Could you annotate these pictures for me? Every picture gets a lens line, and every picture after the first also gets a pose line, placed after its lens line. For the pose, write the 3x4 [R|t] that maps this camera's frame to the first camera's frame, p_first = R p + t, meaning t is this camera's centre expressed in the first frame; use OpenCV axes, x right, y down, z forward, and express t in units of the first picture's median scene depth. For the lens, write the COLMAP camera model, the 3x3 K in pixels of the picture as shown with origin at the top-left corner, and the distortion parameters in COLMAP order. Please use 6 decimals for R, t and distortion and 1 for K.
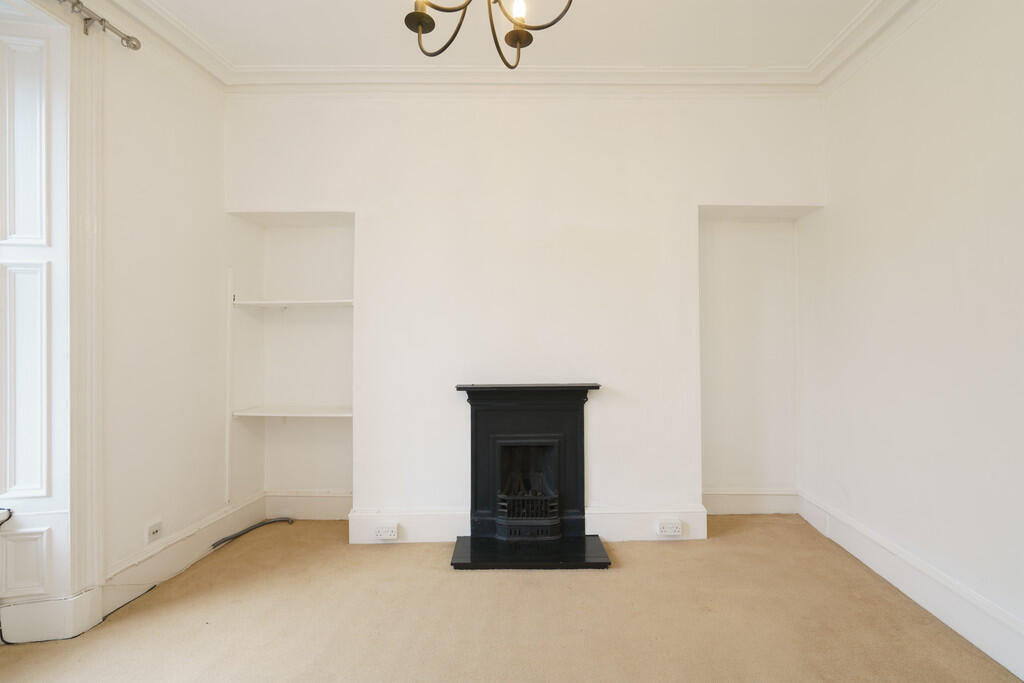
lens RADIAL K [[458.5, 0, 507.4], [0, 458.5, 341.6], [0, 0, 1]] dist [-0.003969, 0.001719]
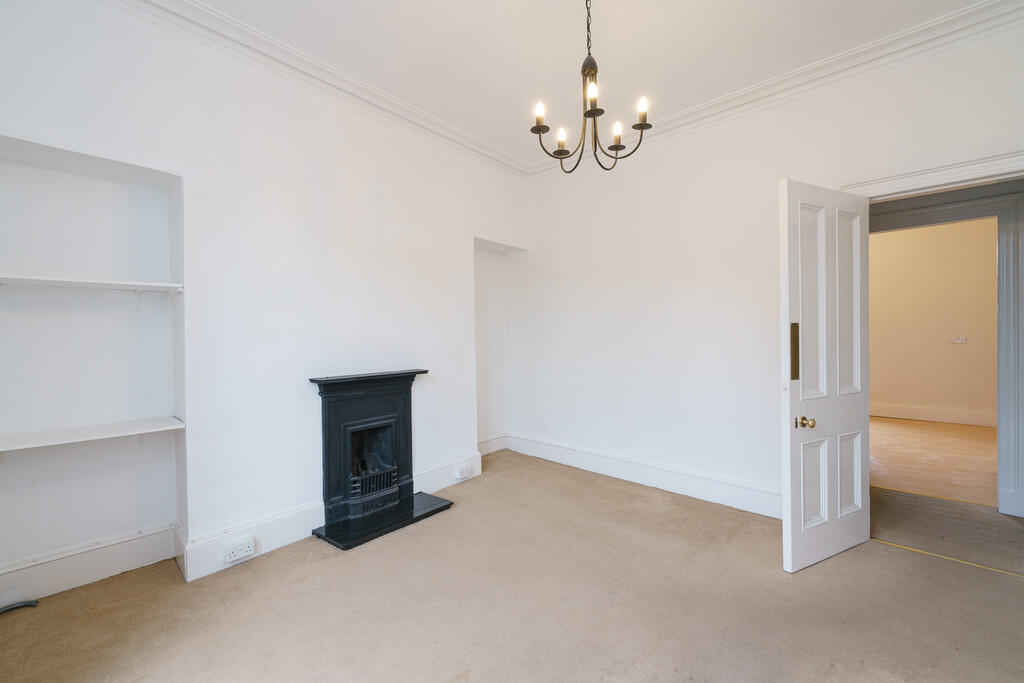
lens RADIAL K [[458.5, 0, 507.4], [0, 458.5, 341.6], [0, 0, 1]] dist [-0.003969, 0.001719]
pose [[0.635474, -0.013838, 0.771999, -0.605828], [0.007564, 0.999903, 0.011697, 0.005579], [-0.772085, -0.001594, 0.635517, 0.037420]]
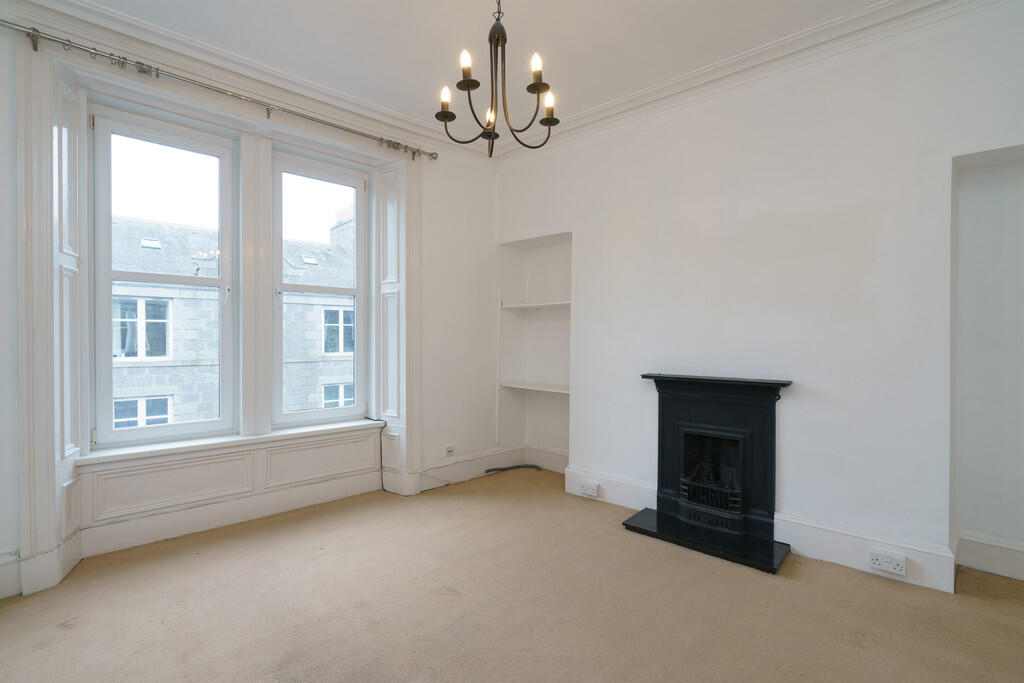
lens RADIAL K [[458.5, 0, 507.4], [0, 458.5, 341.6], [0, 0, 1]] dist [-0.003969, 0.001719]
pose [[0.747937, 0.014083, -0.663620, 0.380245], [-0.002185, 0.999822, 0.018755, -0.003912], [0.663766, -0.012577, 0.747834, -0.064792]]
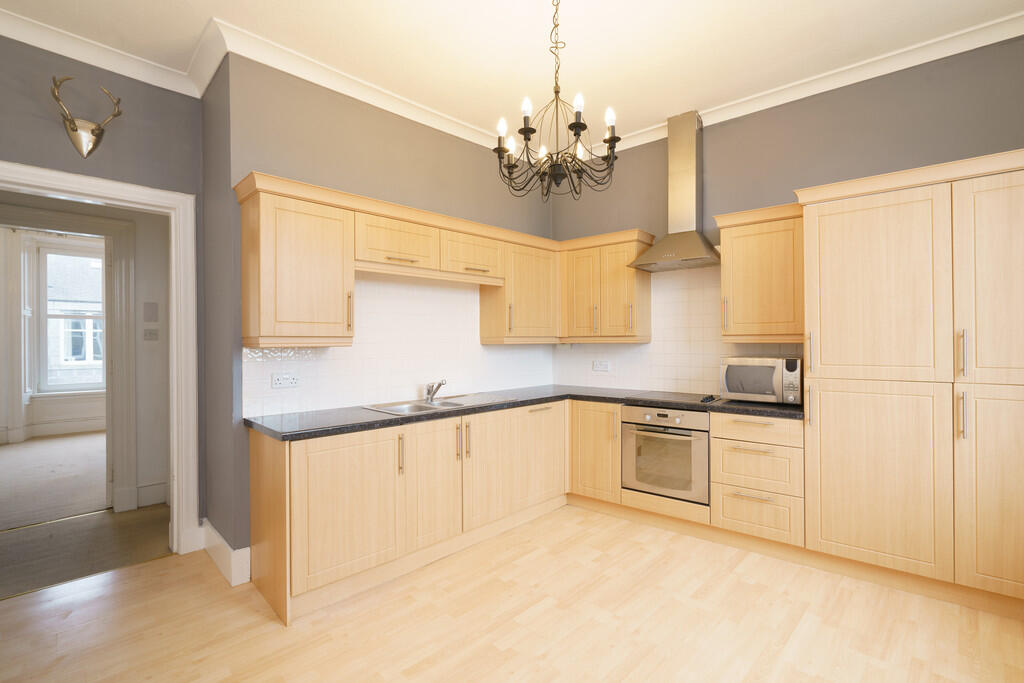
lens RADIAL K [[458.5, 0, 507.4], [0, 458.5, 341.6], [0, 0, 1]] dist [-0.003969, 0.001719]
pose [[0.777873, 0.000841, -0.628421, 1.097607], [0.005957, 0.999944, 0.008711, -0.005309], [0.628393, -0.010520, 0.777825, -0.124630]]
